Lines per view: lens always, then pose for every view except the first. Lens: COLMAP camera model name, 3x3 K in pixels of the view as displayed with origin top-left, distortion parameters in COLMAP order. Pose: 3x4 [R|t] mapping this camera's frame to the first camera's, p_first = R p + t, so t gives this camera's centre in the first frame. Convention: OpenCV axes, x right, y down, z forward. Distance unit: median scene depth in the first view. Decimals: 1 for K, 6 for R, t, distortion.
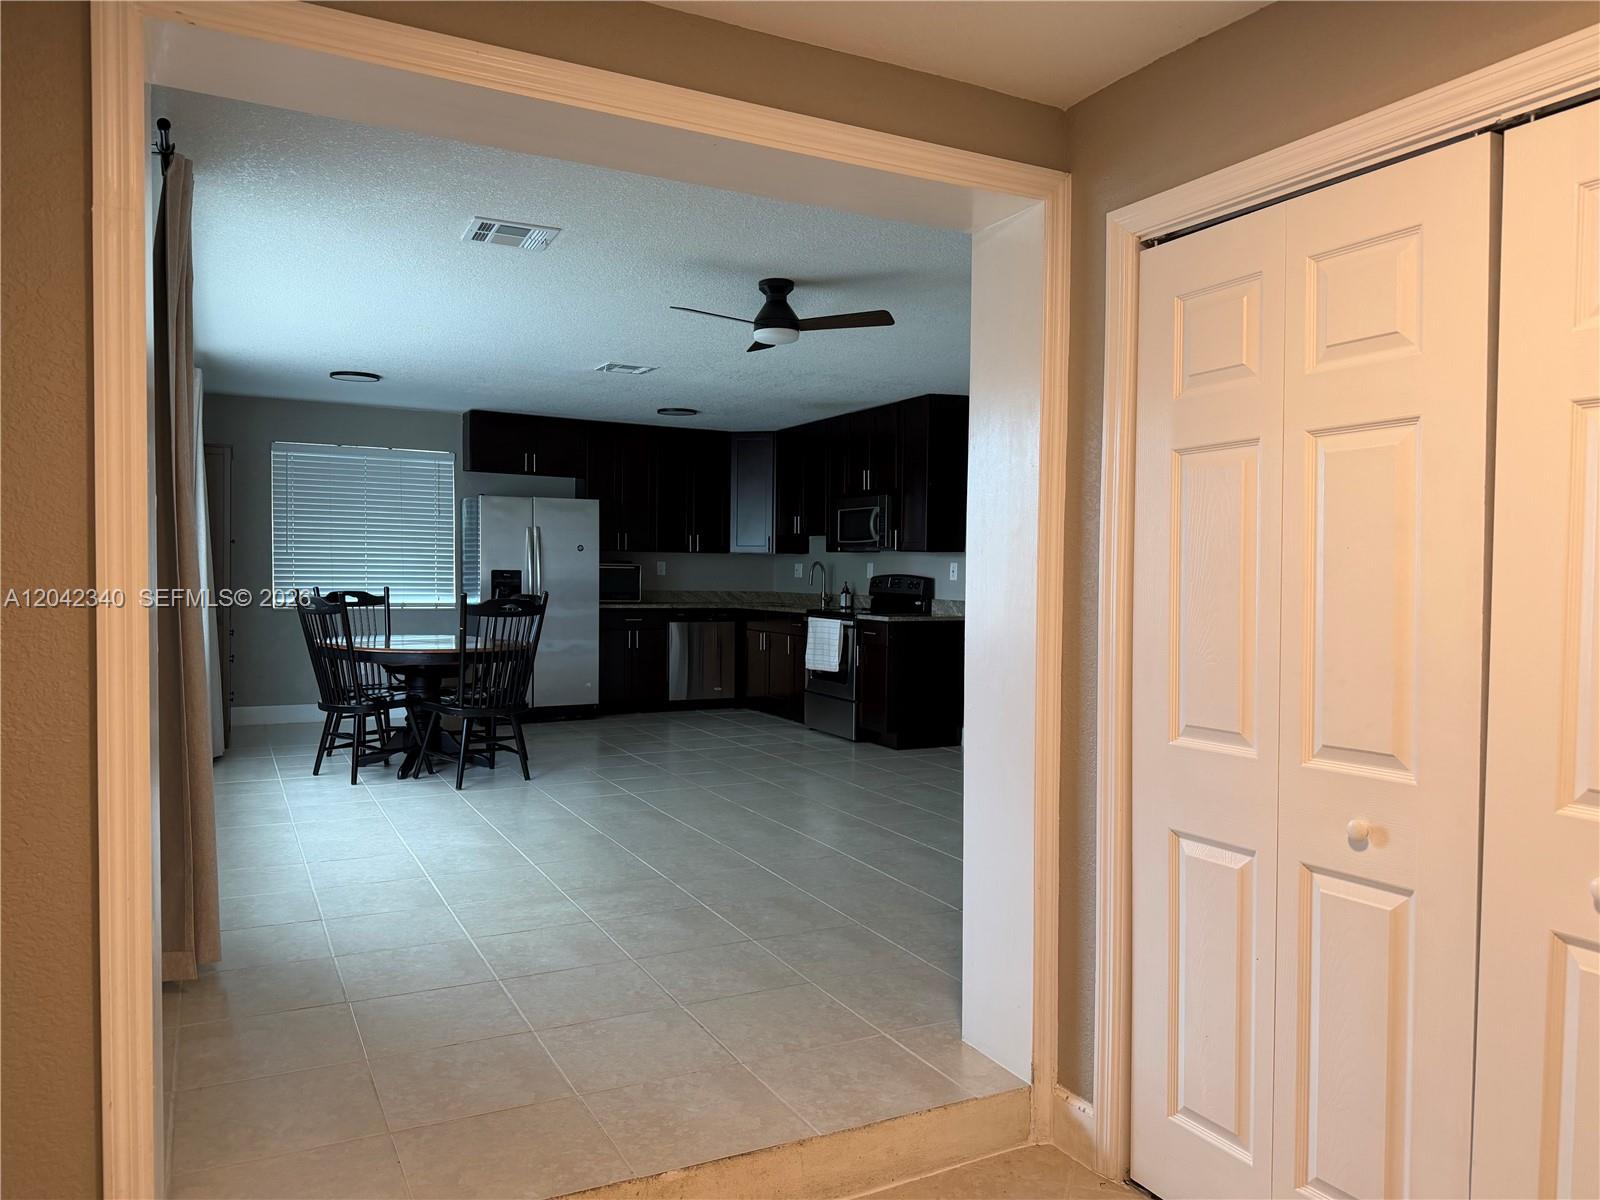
lens RADIAL K [[1128.7, 0, 800.0], [0, 1128.7, 600.0], [0, 0, 1]] dist [0.104846, -0.148787]
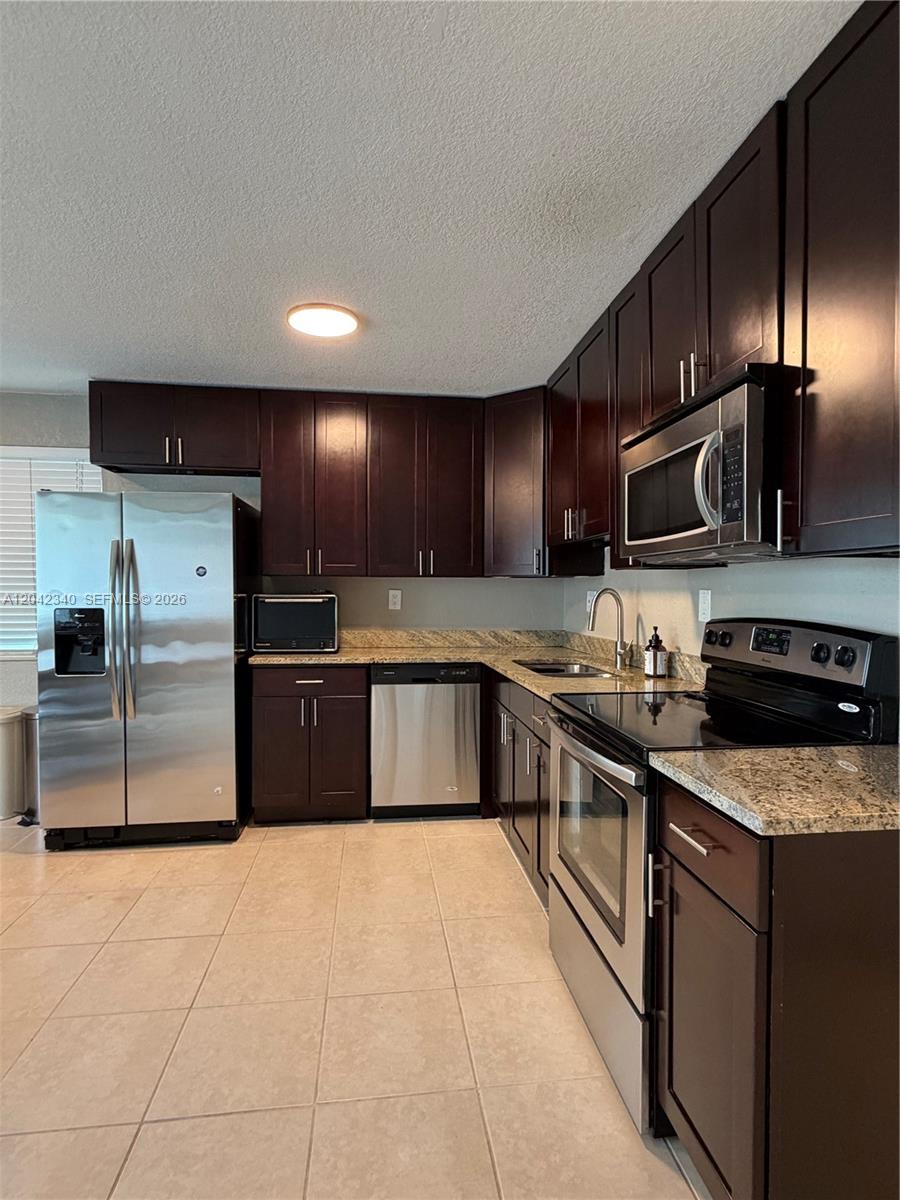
lens RADIAL K [[627.5, 0, 450.0], [0, 627.5, 600.0], [0, 0, 1]] dist [0.000123, -0.000516]
pose [[0.940121, -0.004066, -0.340818, 0.056254], [-0.001119, 0.999887, -0.015015, -0.026997], [0.340840, 0.014498, 0.940009, 0.782272]]
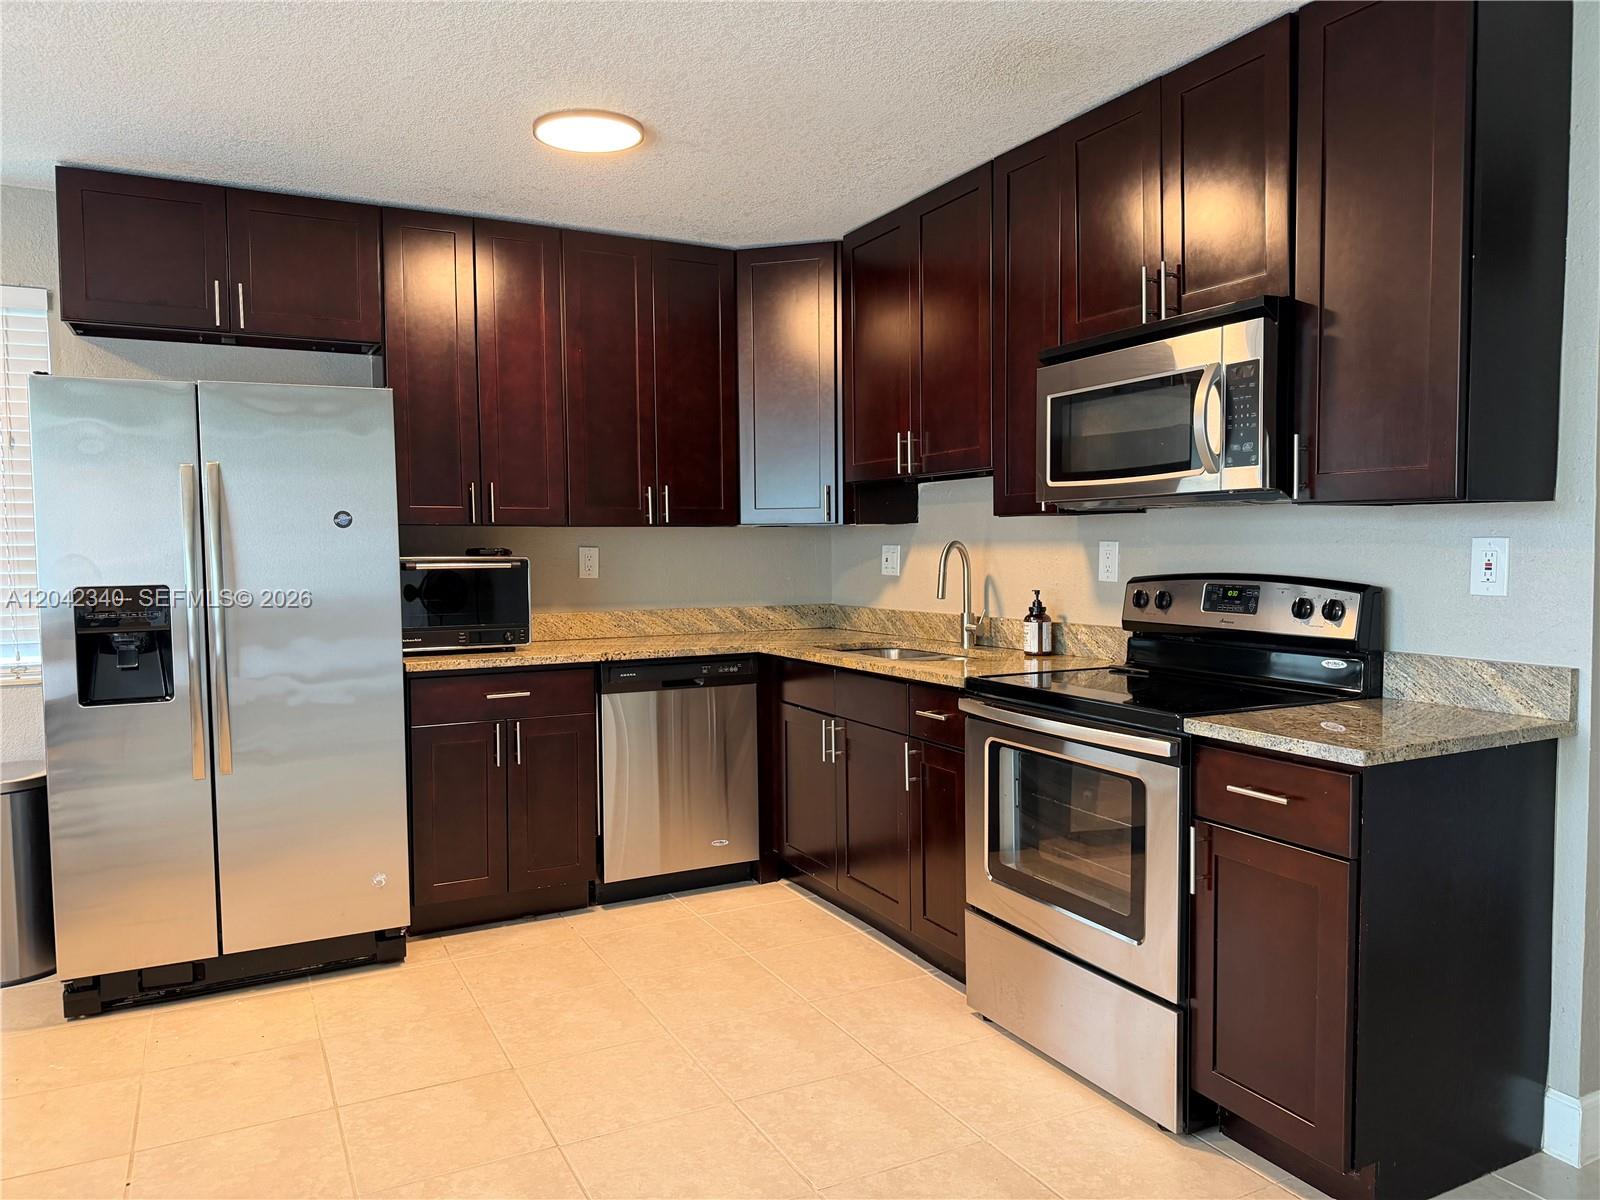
lens RADIAL K [[1128.7, 0, 800.0], [0, 1128.7, 600.0], [0, 0, 1]] dist [0.104846, -0.148787]
pose [[0.999763, -0.021760, -0.000484, -0.047737], [0.021766, 0.999512, 0.022394, -0.026358], [-0.000004, -0.022399, 0.999749, 0.674869]]
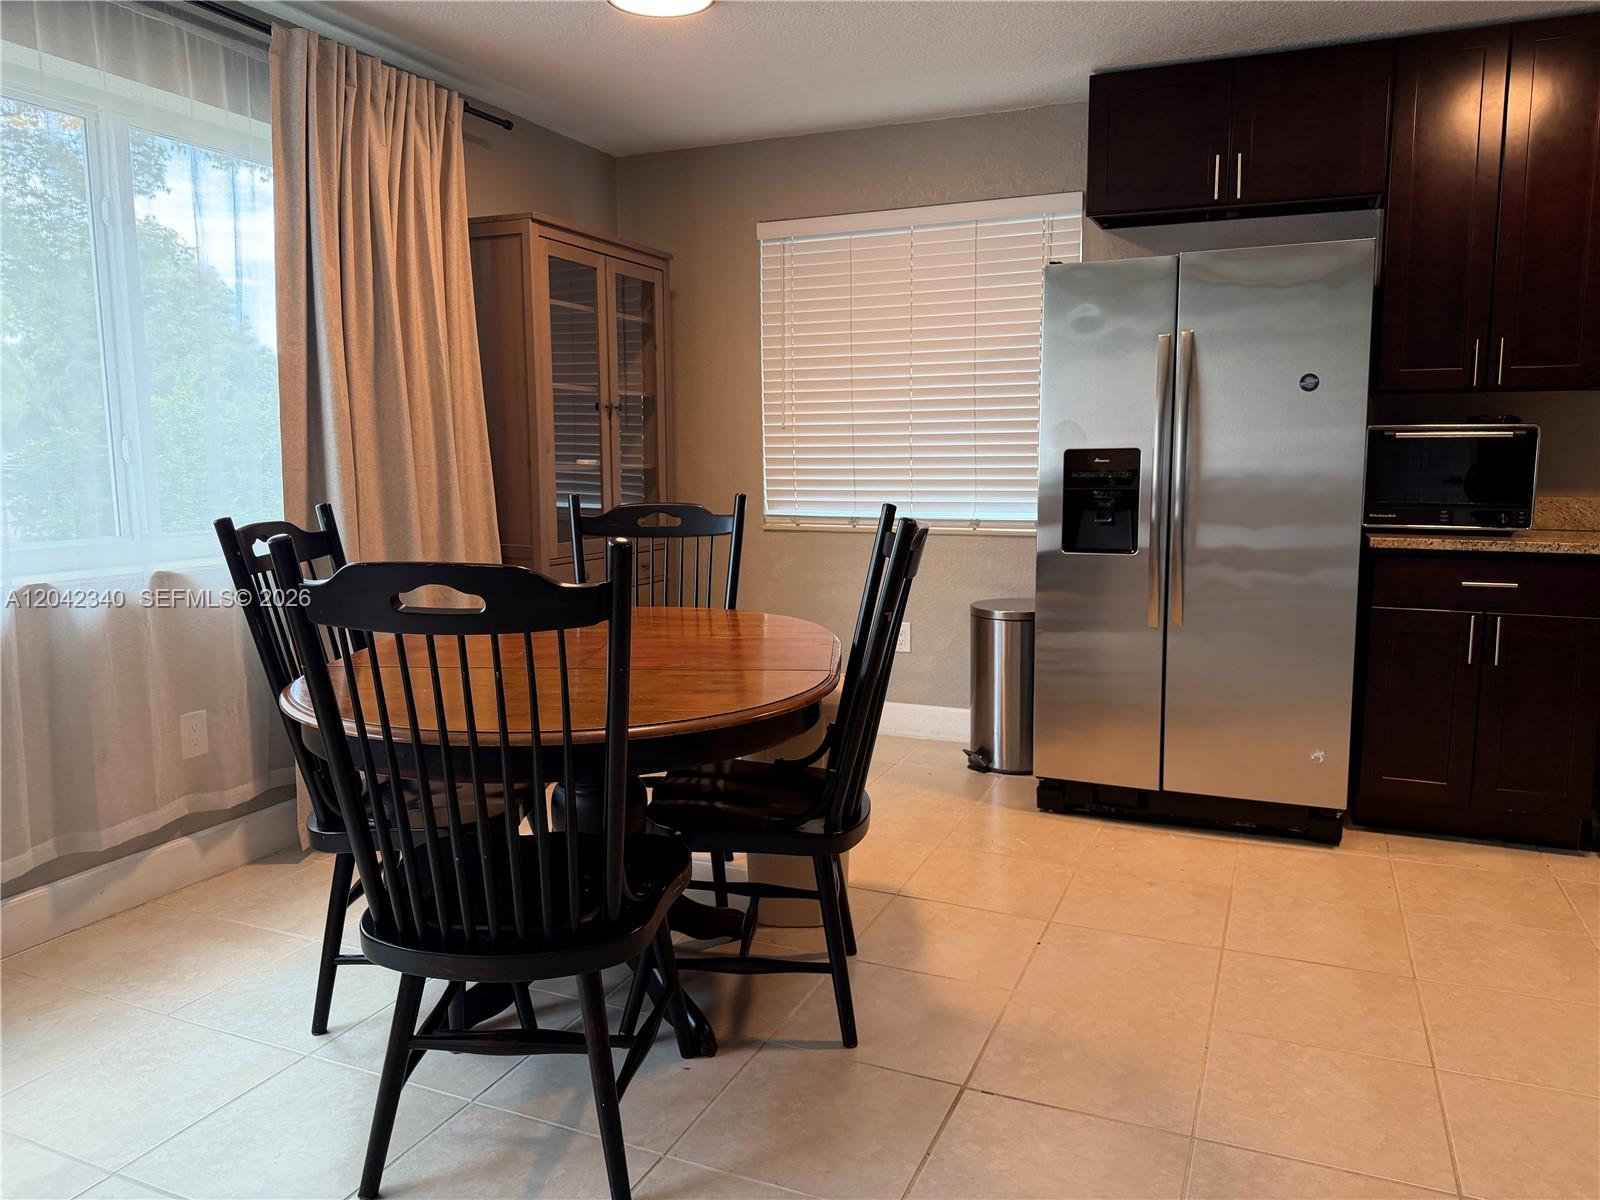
lens RADIAL K [[1128.7, 0, 800.0], [0, 1128.7, 600.0], [0, 0, 1]] dist [0.104846, -0.148787]
pose [[0.635518, 0.083669, -0.767539, -0.011875], [-0.009157, 0.994858, 0.100867, -0.013216], [0.772032, -0.057074, 0.633016, 0.693427]]
